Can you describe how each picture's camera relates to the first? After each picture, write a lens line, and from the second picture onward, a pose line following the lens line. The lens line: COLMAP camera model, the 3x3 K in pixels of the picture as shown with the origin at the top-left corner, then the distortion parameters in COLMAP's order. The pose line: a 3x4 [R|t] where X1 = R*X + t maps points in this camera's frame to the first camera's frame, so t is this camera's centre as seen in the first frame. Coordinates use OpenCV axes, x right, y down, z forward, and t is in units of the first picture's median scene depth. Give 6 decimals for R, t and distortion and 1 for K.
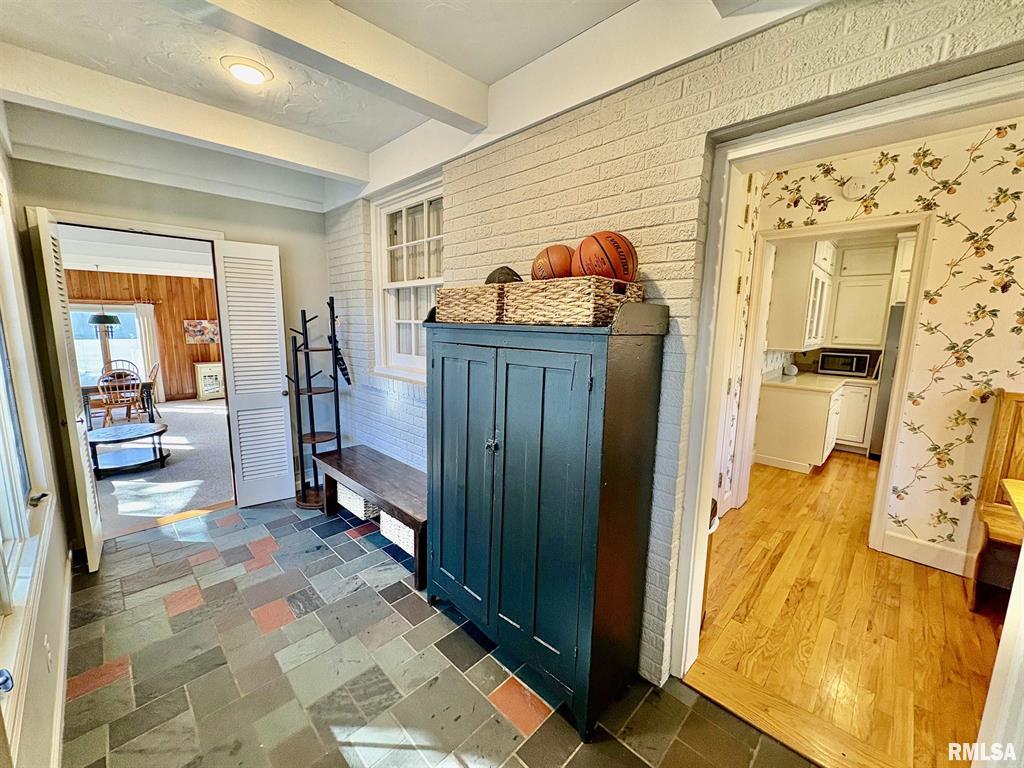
lens RADIAL K [[407.1, 0, 513.6], [0, 407.1, 384.0], [0, 0, 1]] dist [-0.000748, 0.000455]
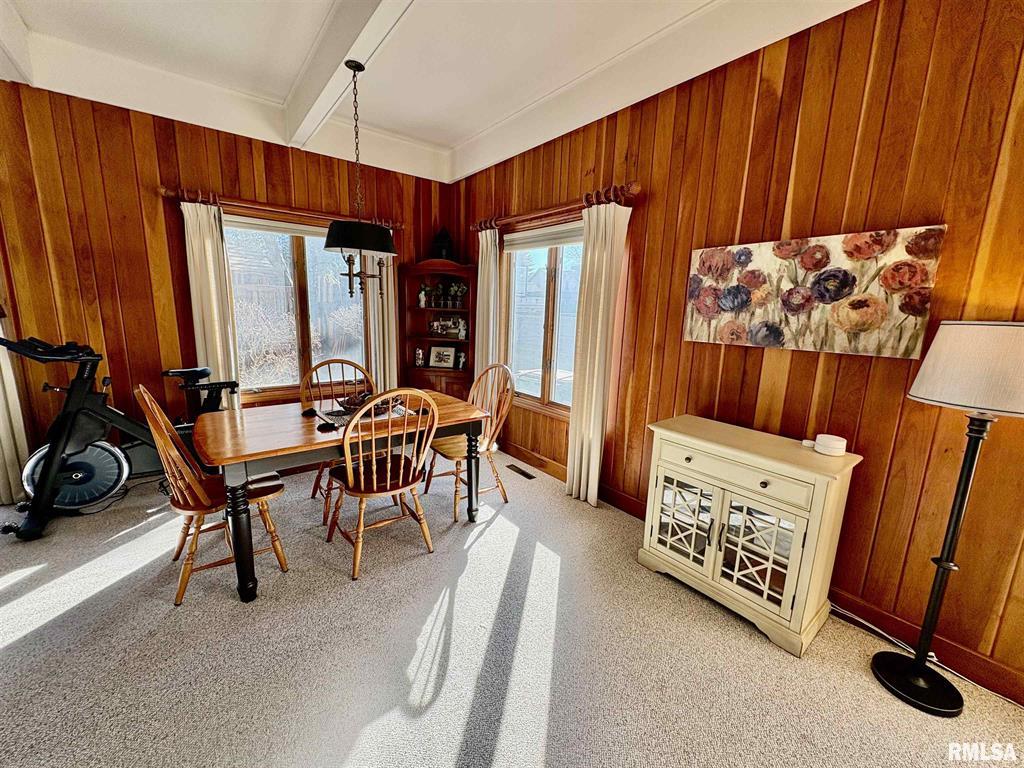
lens RADIAL K [[407.1, 0, 513.6], [0, 407.1, 384.0], [0, 0, 1]] dist [-0.000748, 0.000455]
pose [[-0.134954, 0.163252, -0.977311, -0.517566], [-0.187496, 0.964307, 0.186970, -0.099376], [0.972951, 0.208474, -0.099528, 0.915827]]
